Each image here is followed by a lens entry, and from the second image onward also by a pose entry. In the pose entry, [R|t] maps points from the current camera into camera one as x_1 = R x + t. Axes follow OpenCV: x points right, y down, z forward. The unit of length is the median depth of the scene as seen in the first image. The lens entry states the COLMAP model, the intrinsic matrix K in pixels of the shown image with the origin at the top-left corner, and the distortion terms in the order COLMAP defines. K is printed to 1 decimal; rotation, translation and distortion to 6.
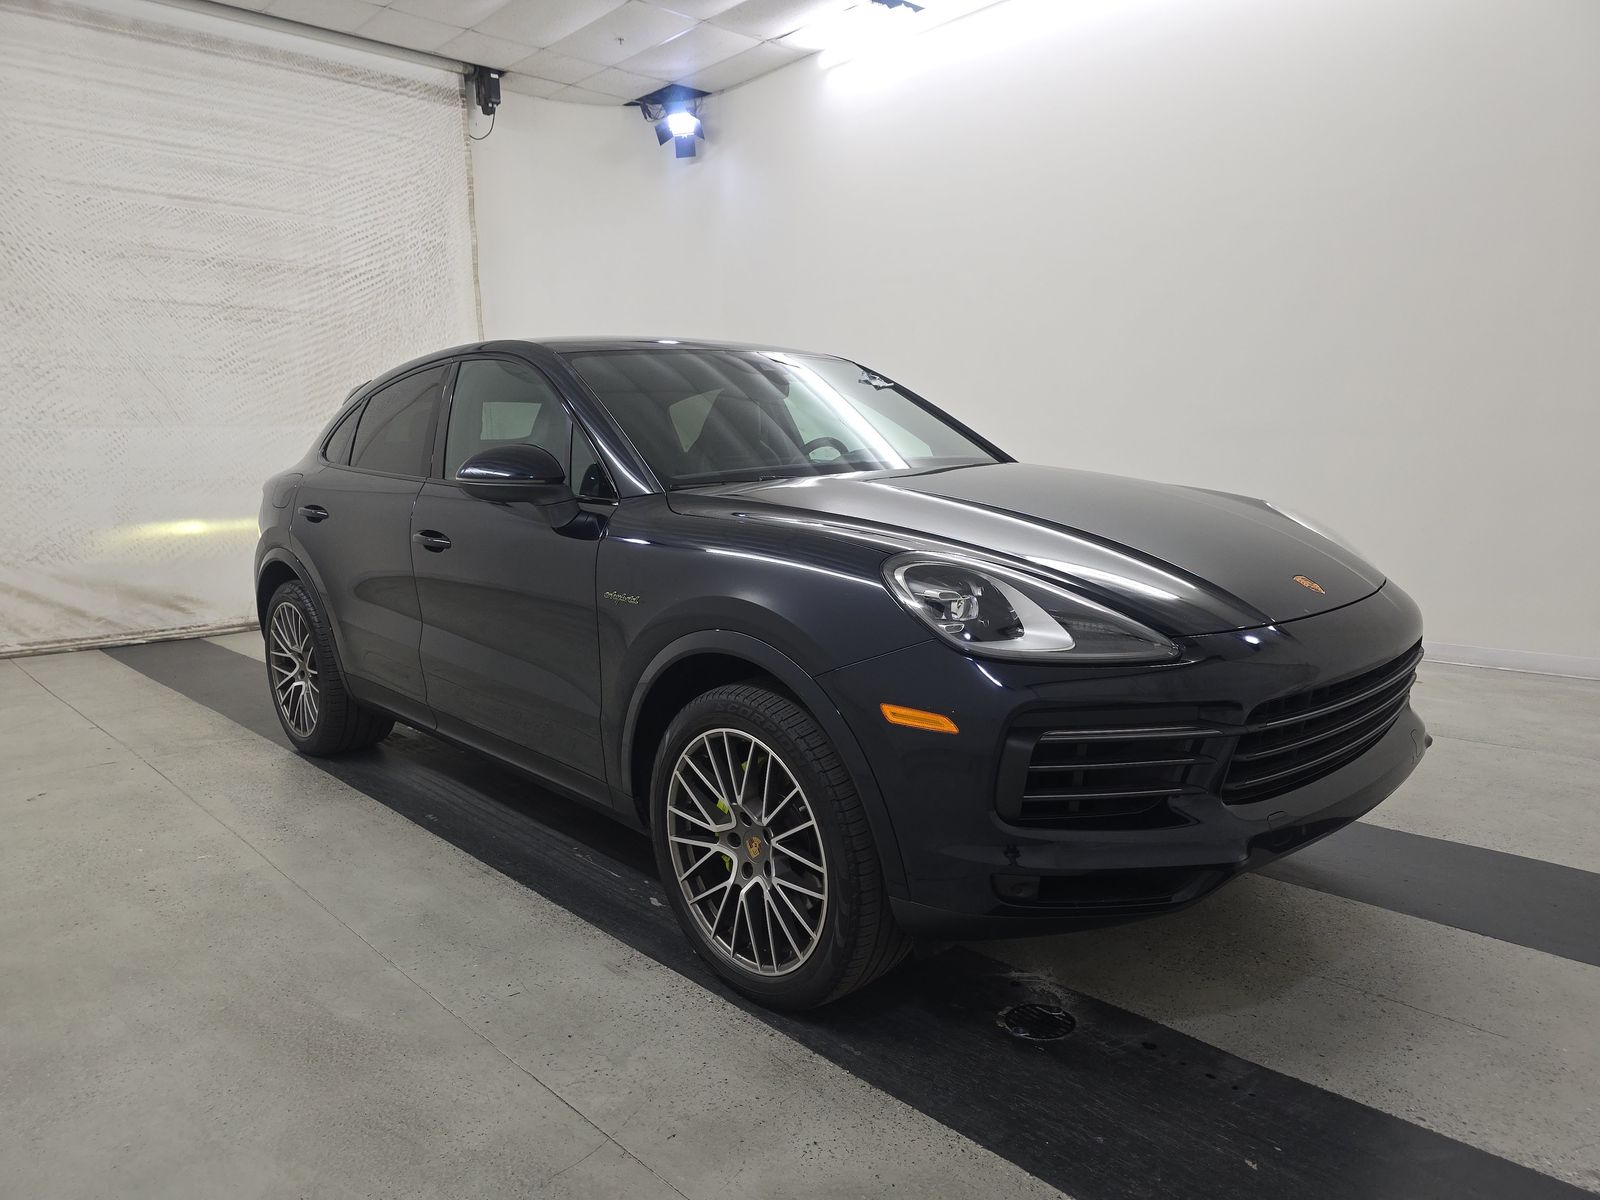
lens RADIAL K [[1072.9, 0, 789.9], [0, 1072.9, 608.8], [0, 0, 1]] dist [0.033228, -0.026821]
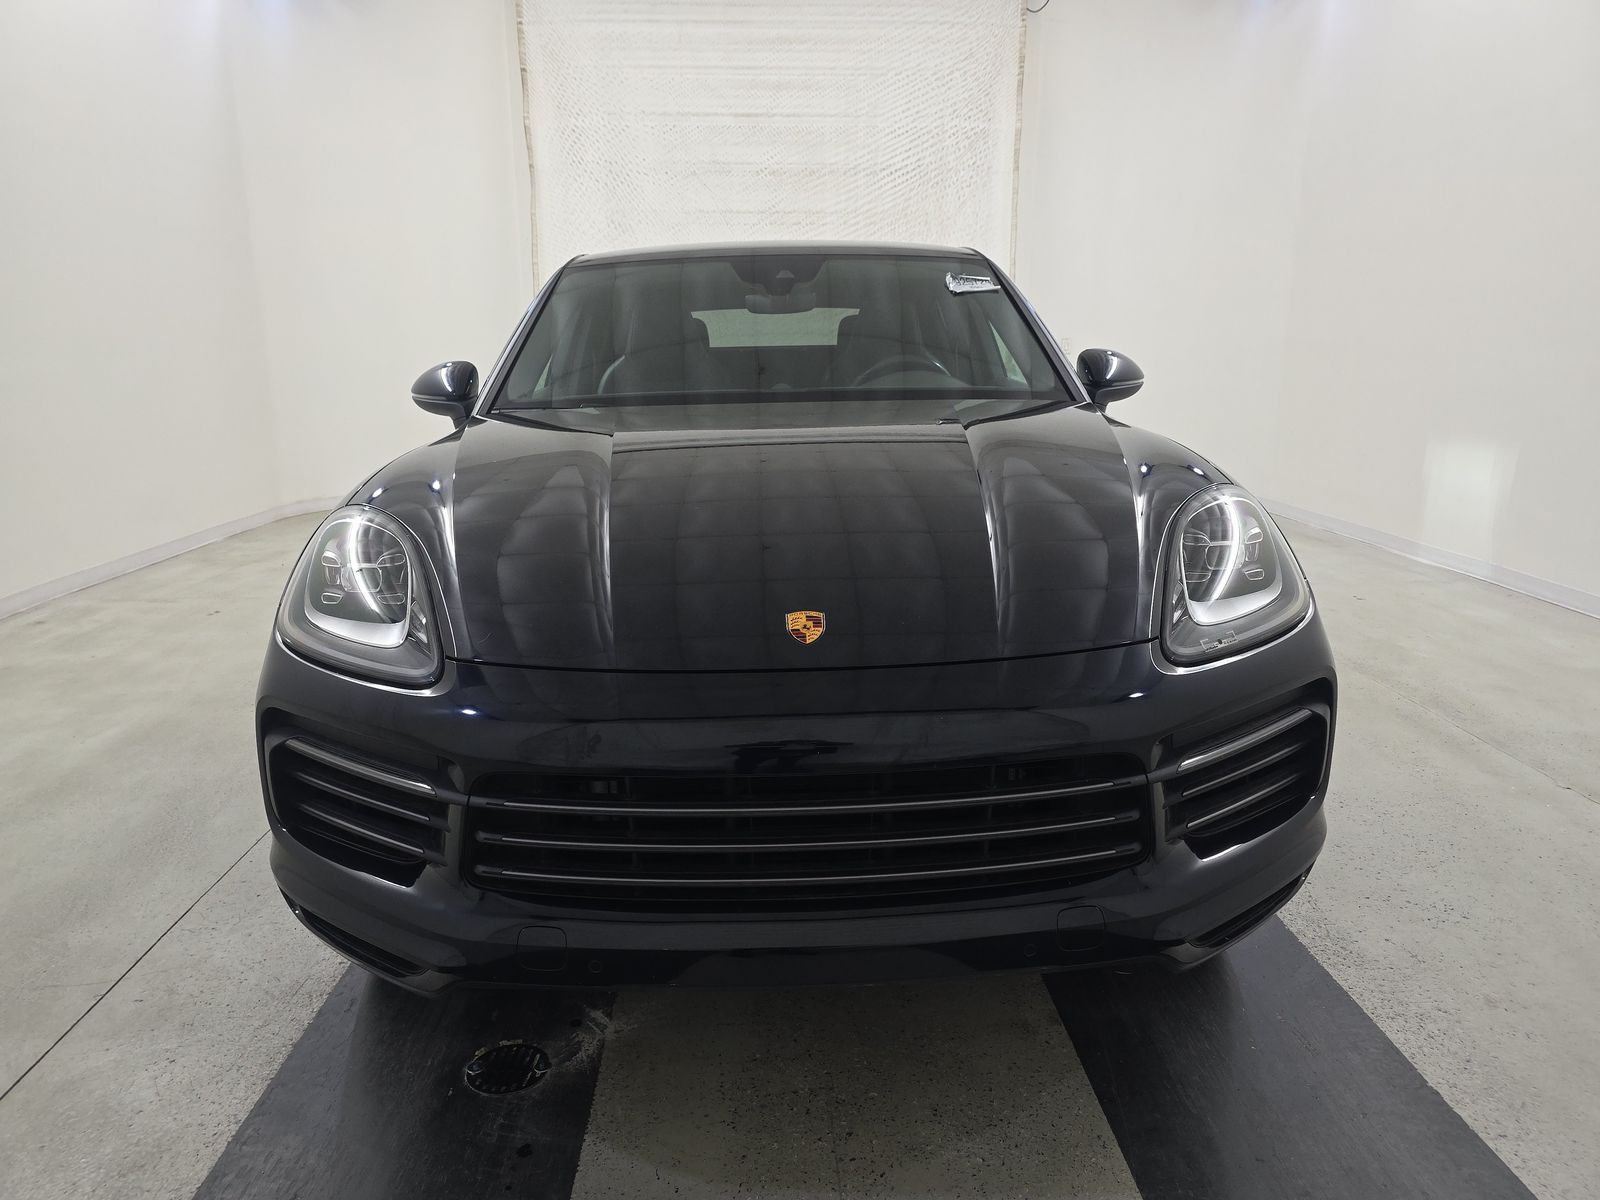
lens RADIAL K [[1072.9, 0, 796.9], [0, 1072.9, 585.7], [0, 0, 1]] dist [0.033228, -0.026821]
pose [[0.754913, 0.168019, -0.633937, 0.265590], [-0.111432, 0.985431, 0.128483, -0.041465], [0.646289, -0.026352, 0.762637, 0.147030]]
